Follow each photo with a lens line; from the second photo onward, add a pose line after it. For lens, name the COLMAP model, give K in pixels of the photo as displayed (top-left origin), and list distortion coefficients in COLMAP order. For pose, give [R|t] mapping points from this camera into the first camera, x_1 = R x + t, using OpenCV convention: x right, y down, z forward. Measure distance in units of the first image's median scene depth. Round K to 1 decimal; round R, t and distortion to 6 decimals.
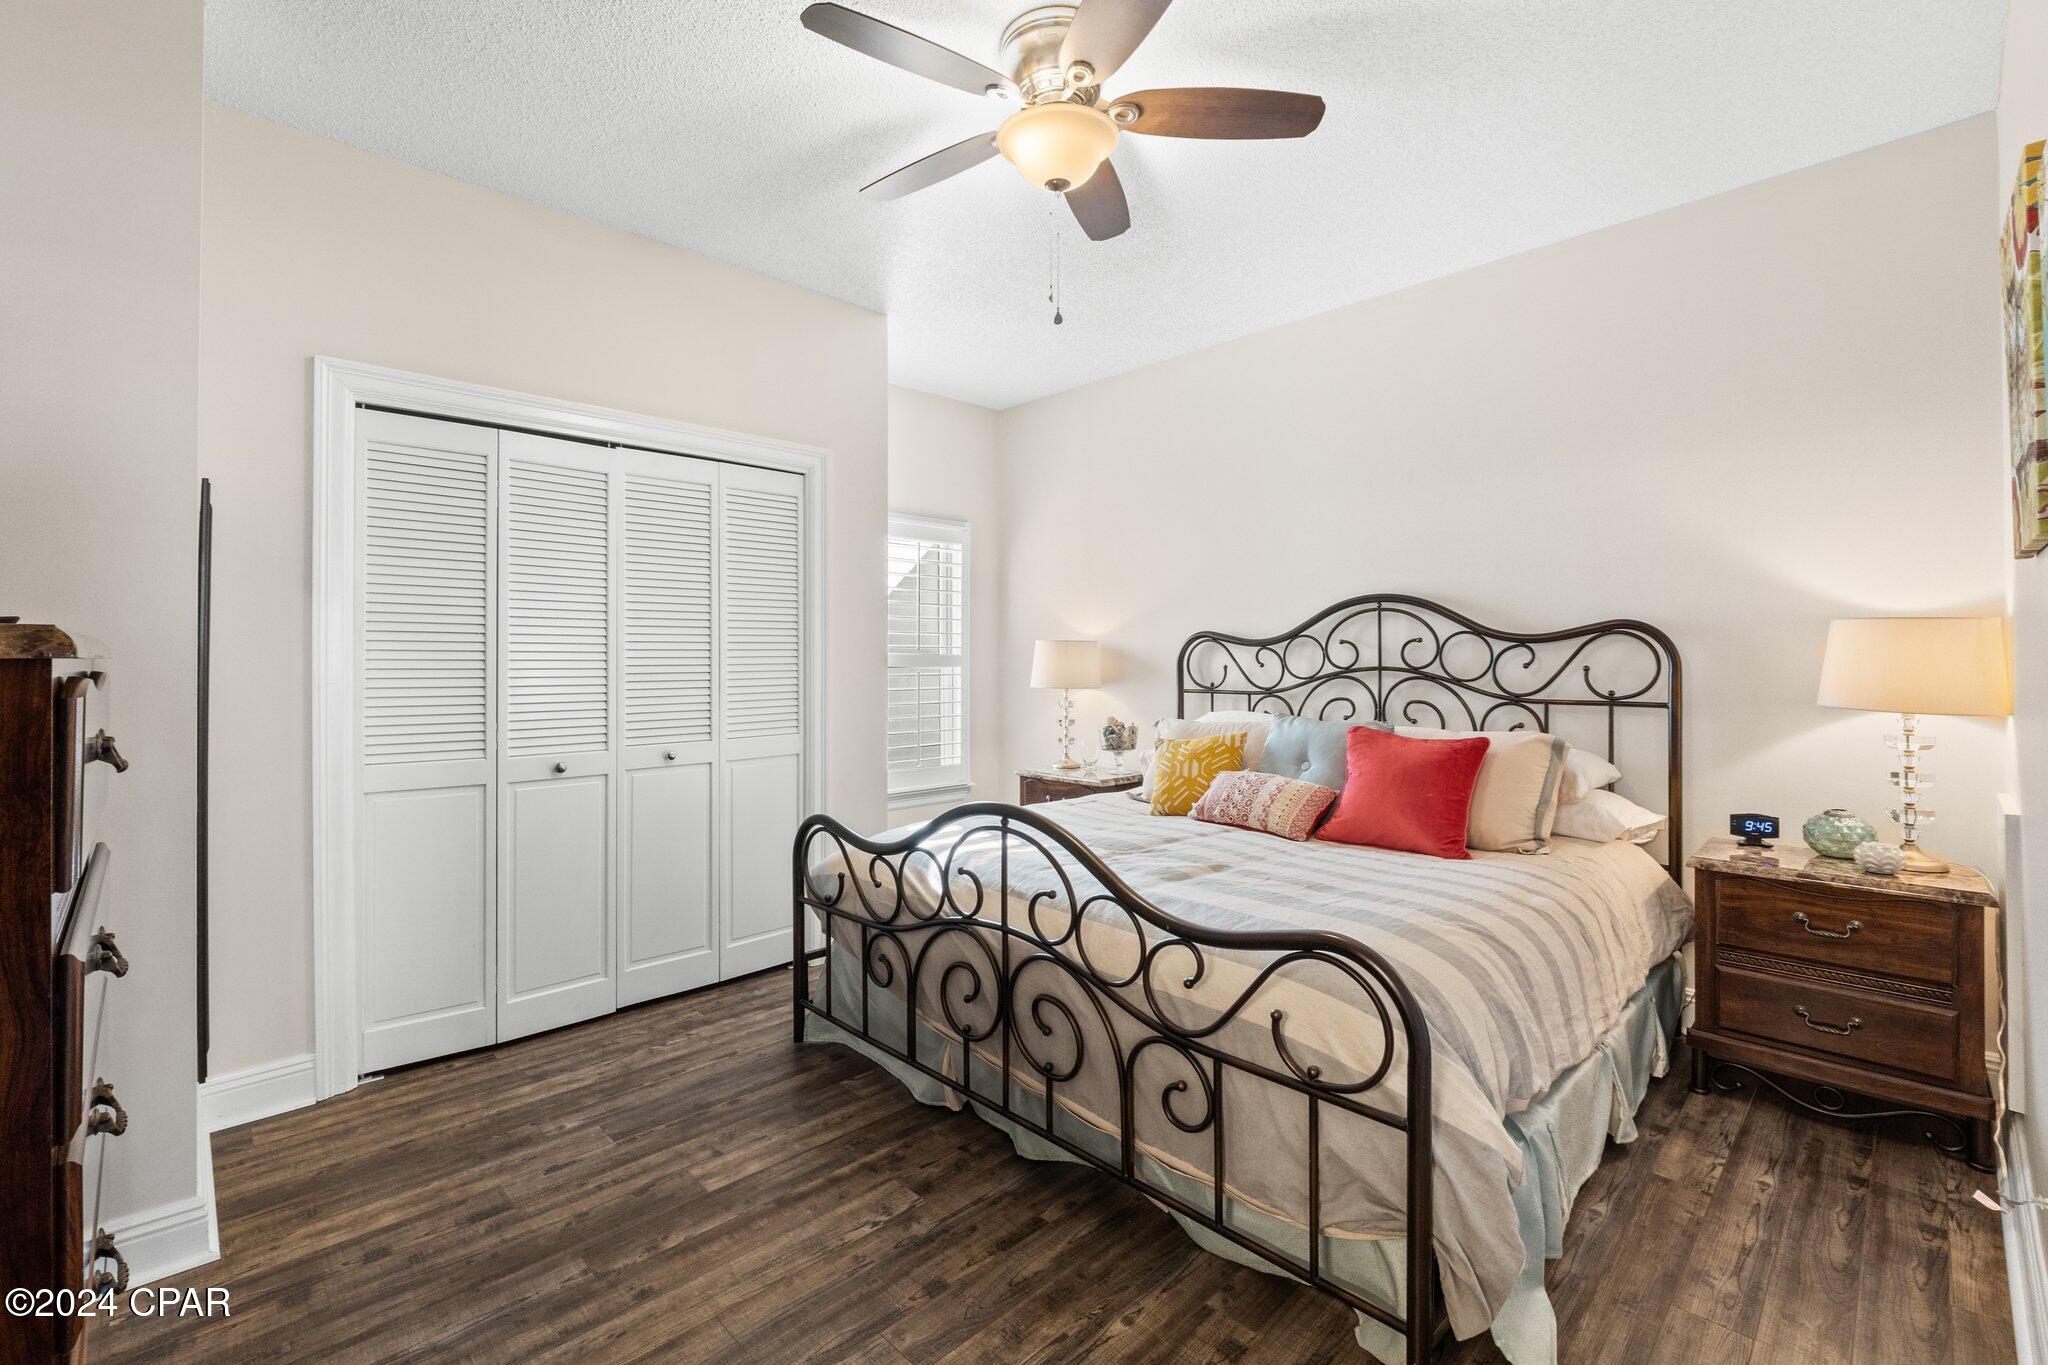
lens RADIAL K [[866.7, 0, 1008.3], [0, 866.7, 666.6], [0, 0, 1]] dist [-0.011638, 0.000553]
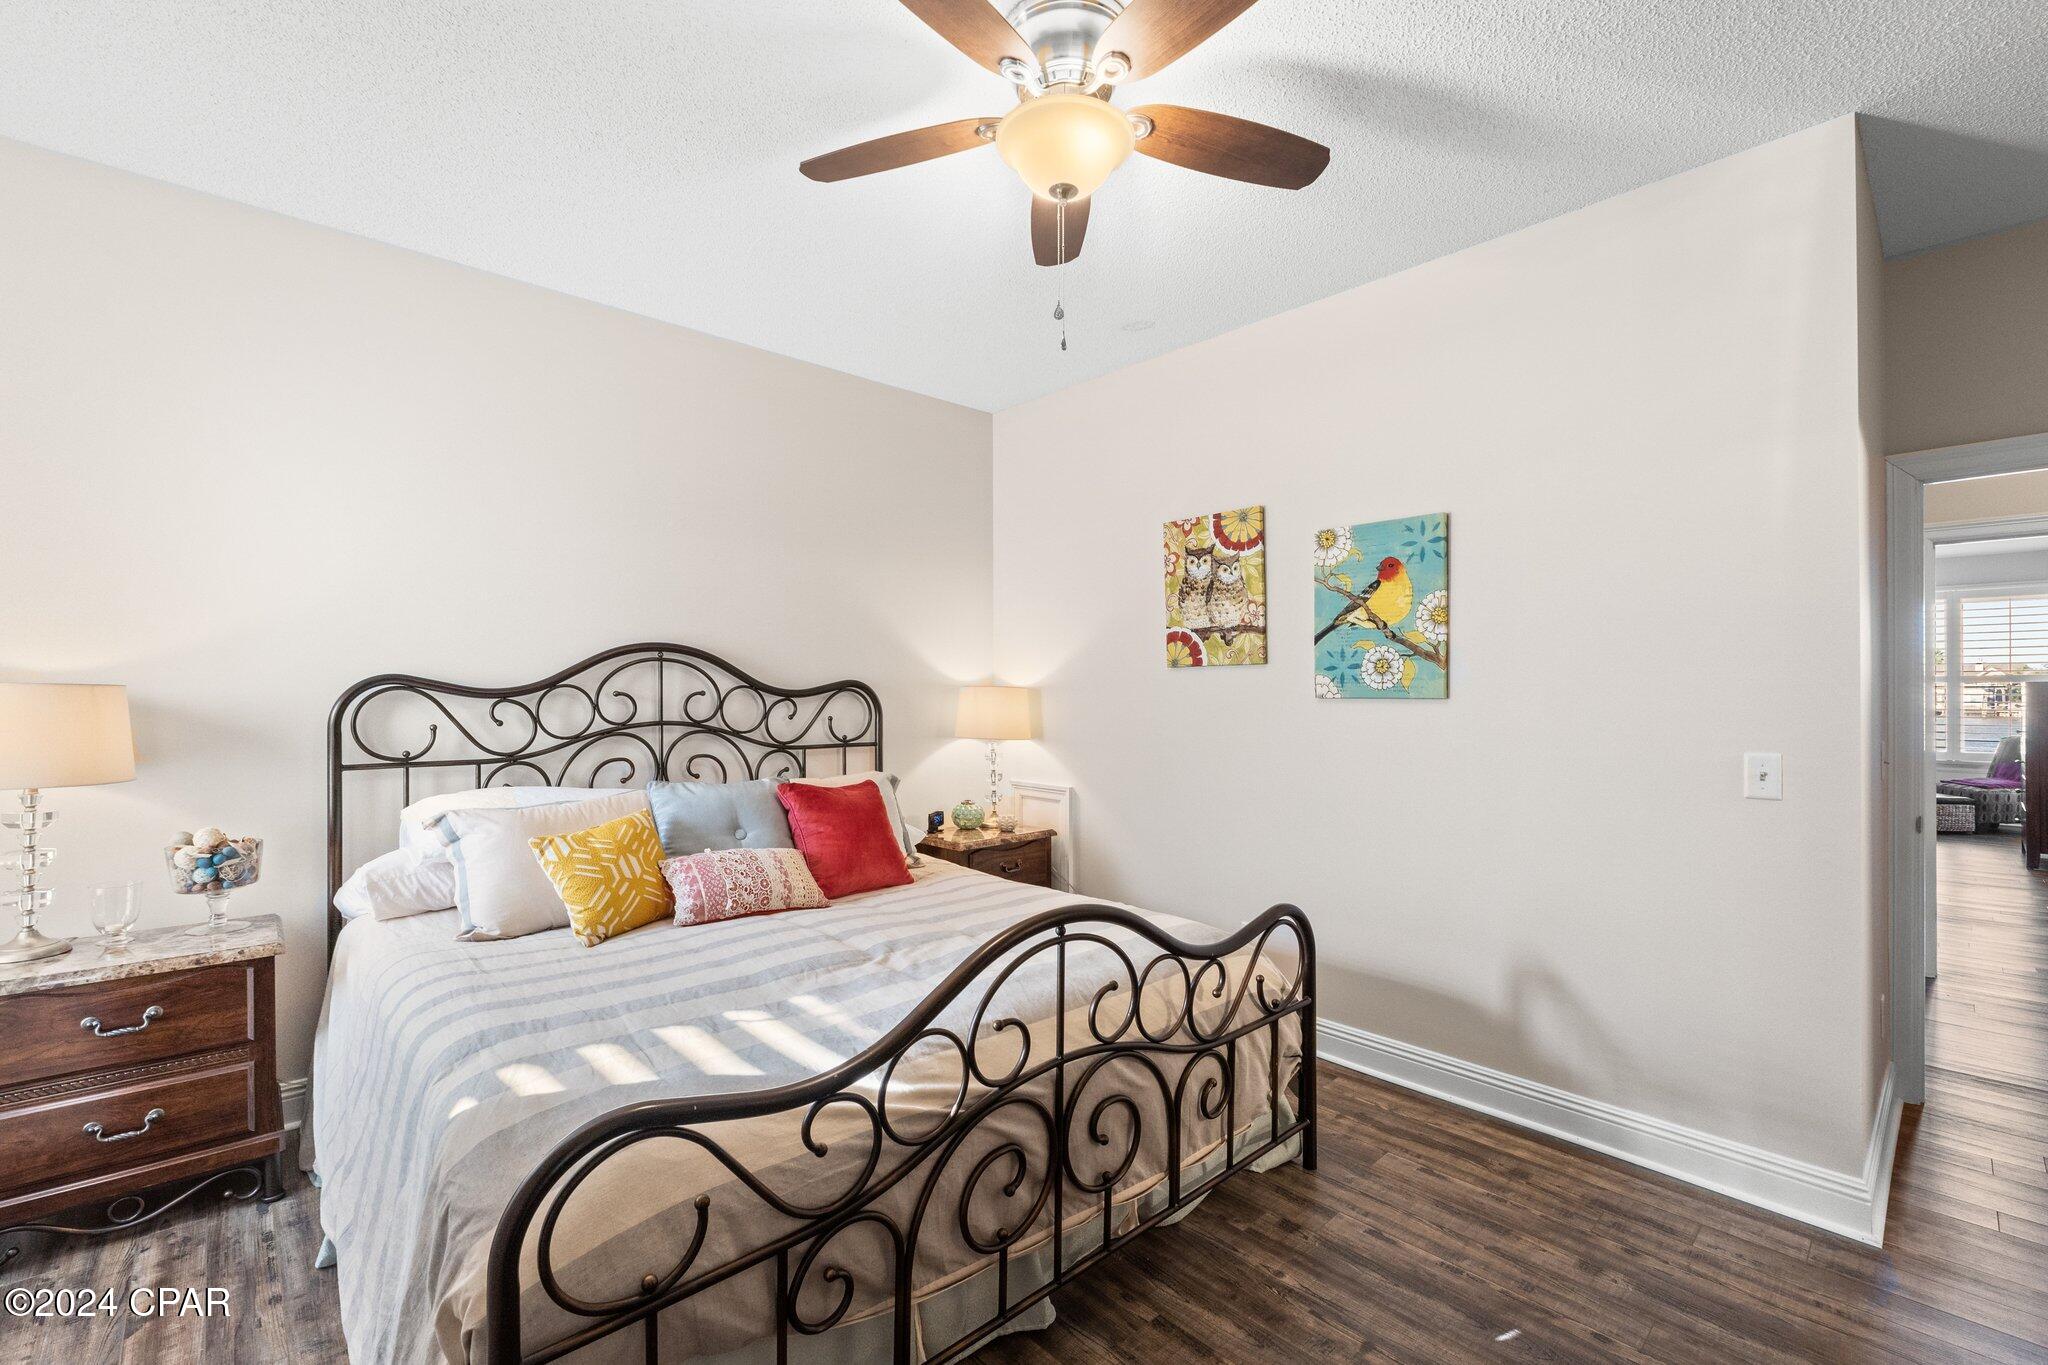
lens RADIAL K [[866.7, 0, 1007.9], [0, 866.7, 684.8], [0, 0, 1]] dist [-0.011638, 0.000553]
pose [[0.024688, 0.009500, 0.999650, -0.578058], [0.005556, 0.999938, -0.009640, -0.032947], [-0.999680, 0.005792, 0.024634, 0.711976]]
